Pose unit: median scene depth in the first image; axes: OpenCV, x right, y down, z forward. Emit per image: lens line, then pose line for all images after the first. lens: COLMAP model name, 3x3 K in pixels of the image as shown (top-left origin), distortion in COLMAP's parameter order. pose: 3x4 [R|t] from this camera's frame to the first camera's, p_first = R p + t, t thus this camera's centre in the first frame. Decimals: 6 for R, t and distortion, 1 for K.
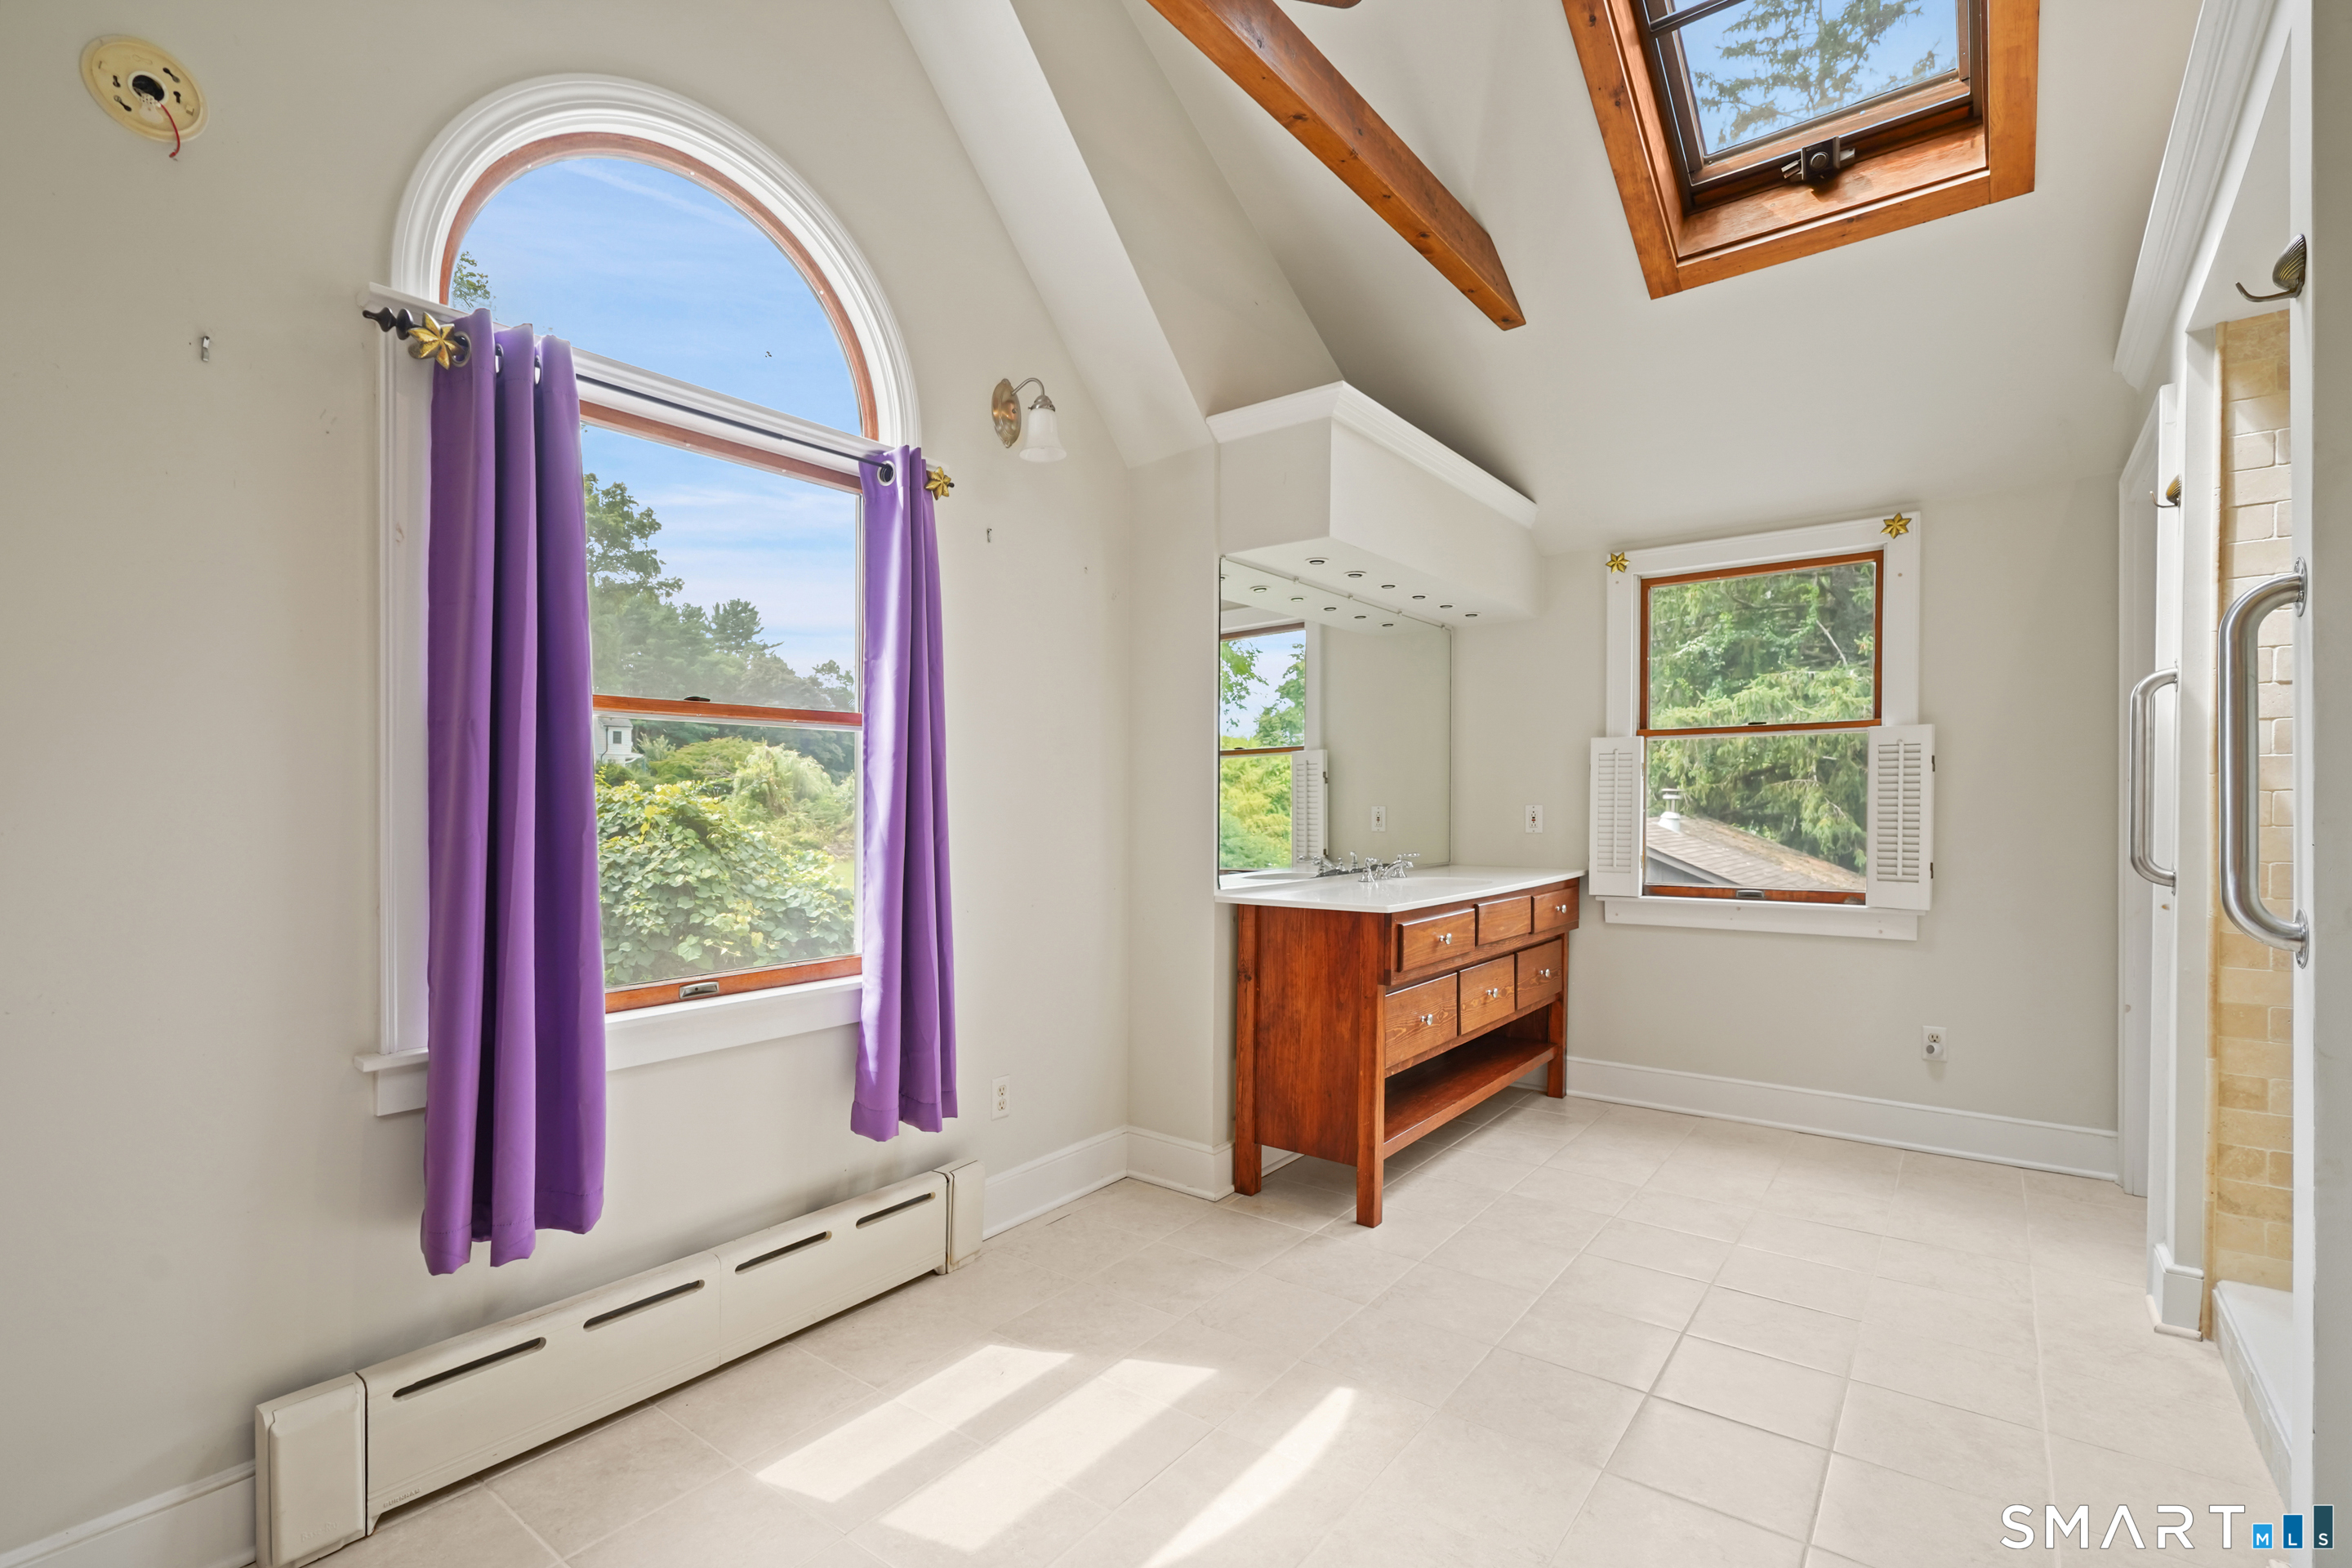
lens RADIAL K [[1072.5, 0, 1167.7], [0, 1072.5, 799.4], [0, 0, 1]] dist [-0.018965, 0.000261]
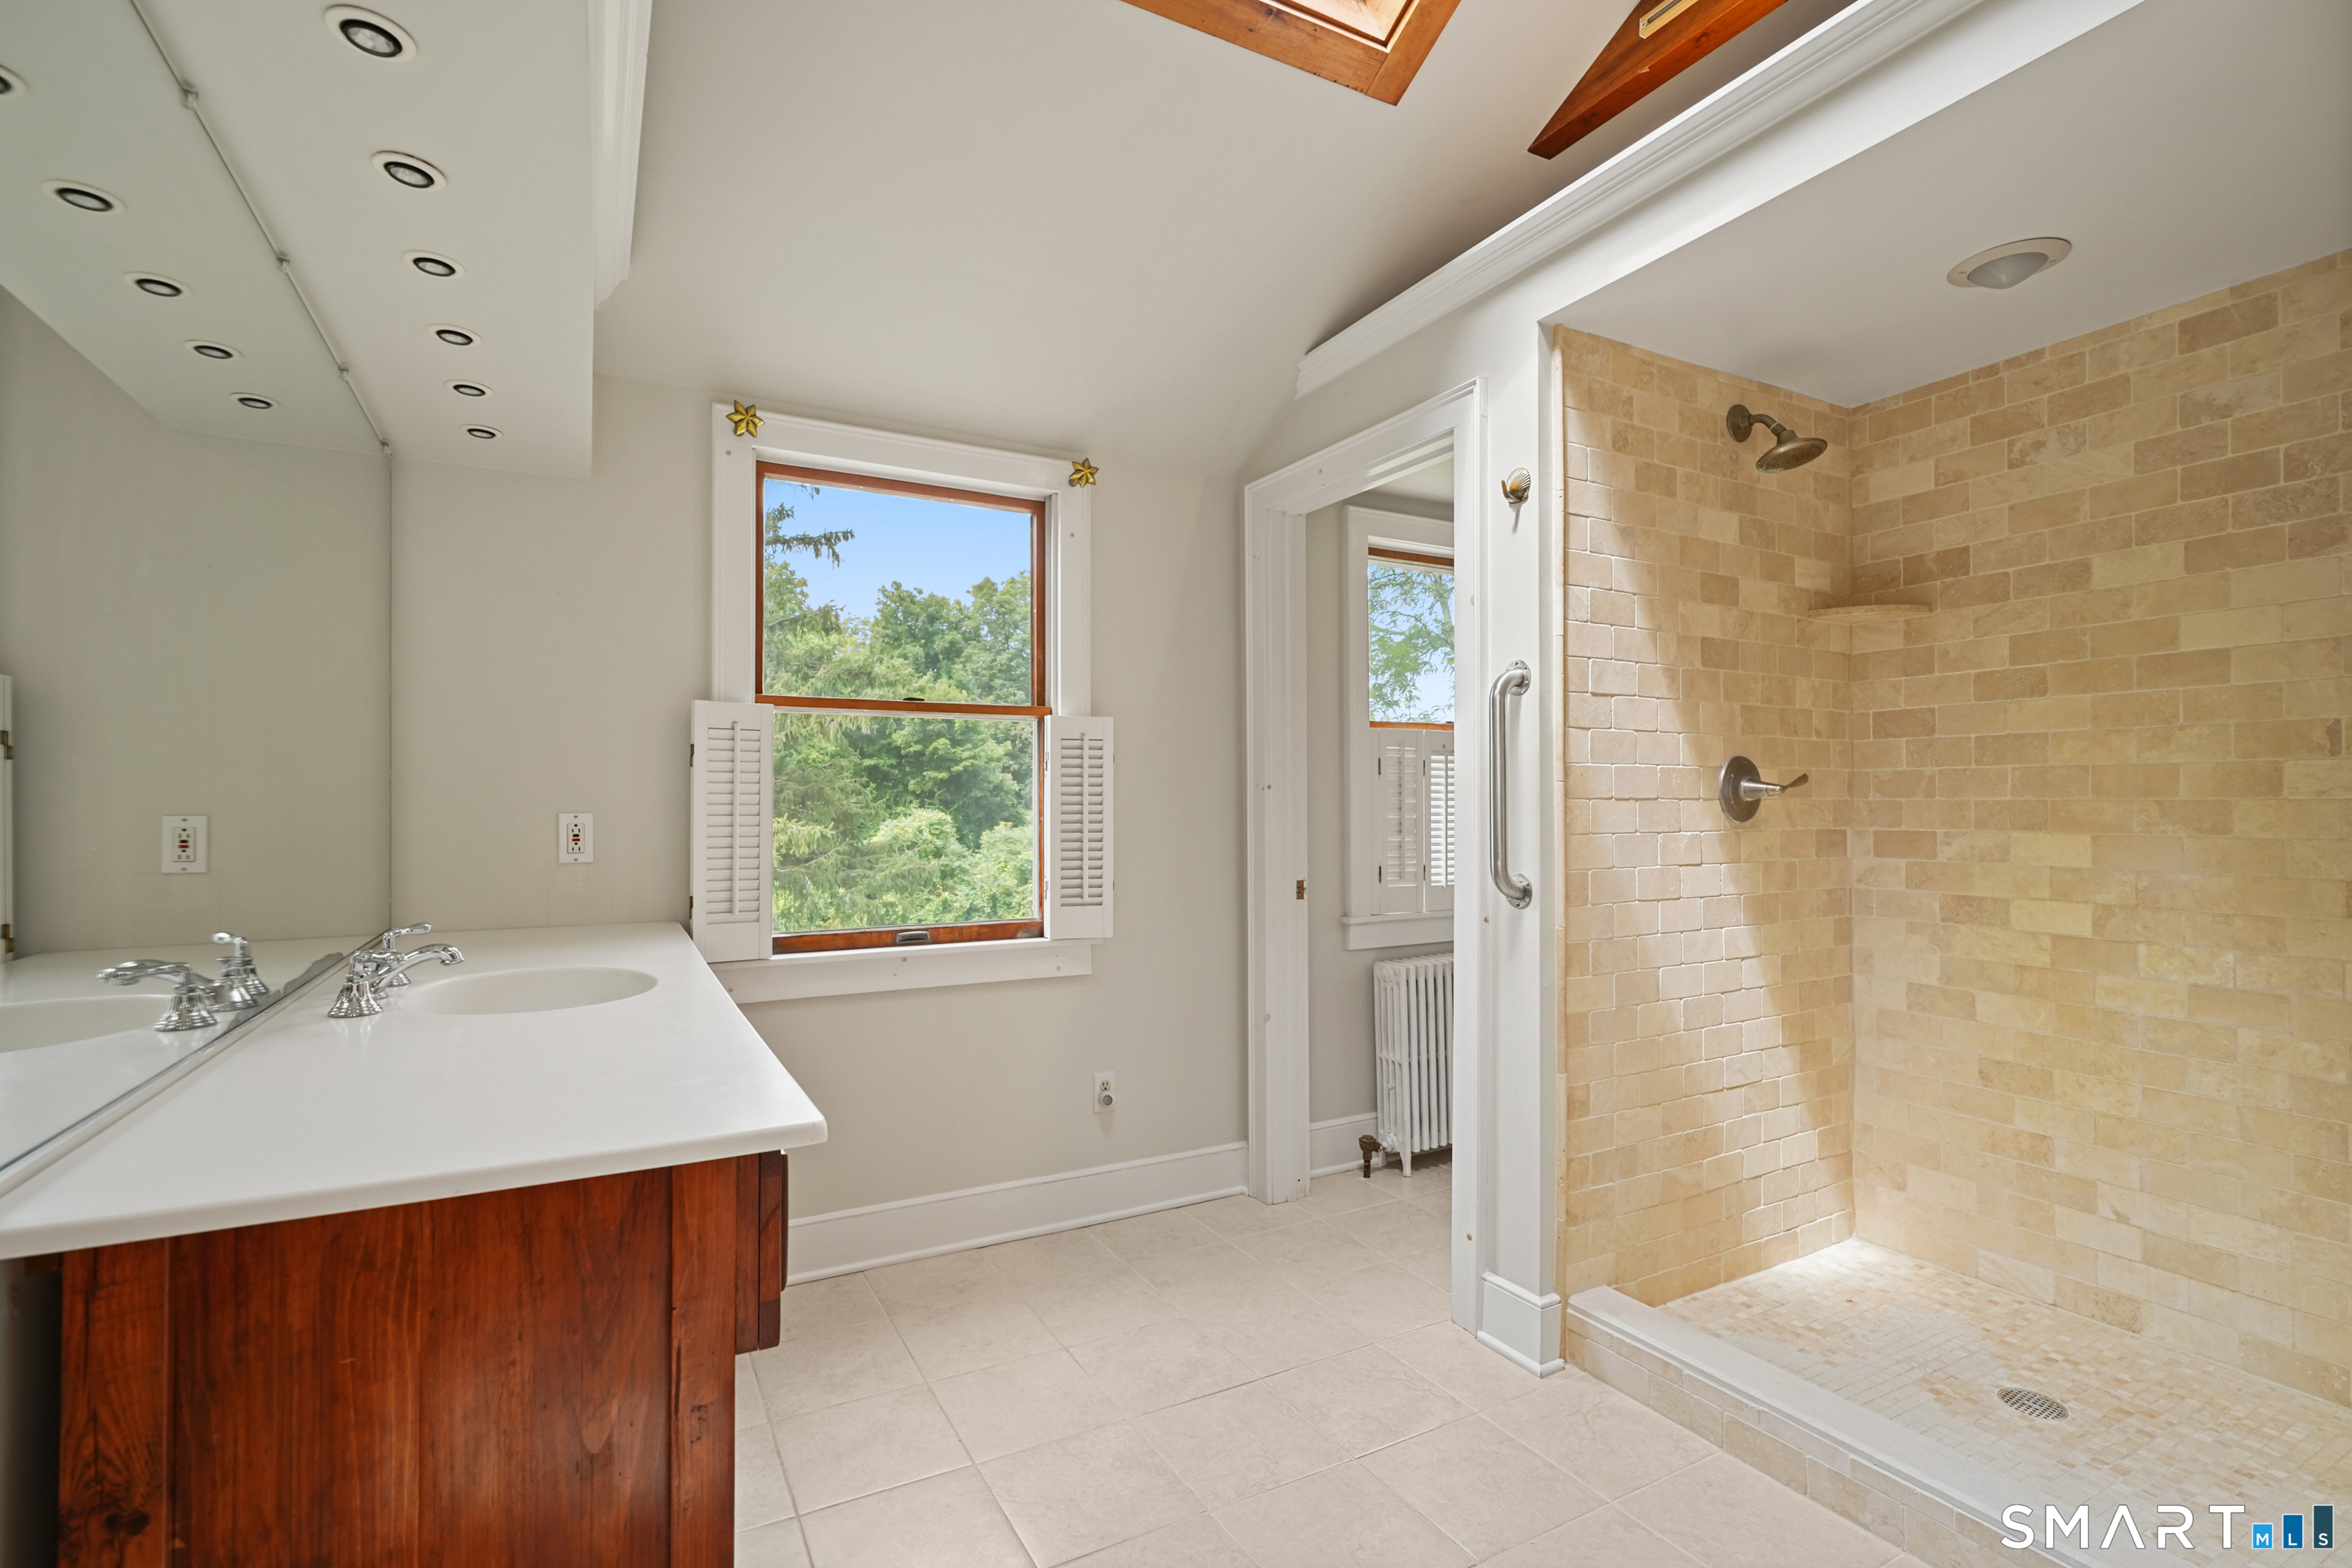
lens RADIAL K [[1072.5, 0, 1172.1], [0, 1072.5, 807.5], [0, 0, 1]] dist [-0.018965, 0.000261]
pose [[0.422845, 0.003095, 0.906197, -0.036221], [-0.004682, 0.999988, -0.001231, 0.001994], [-0.906190, -0.003723, 0.422855, 0.585698]]
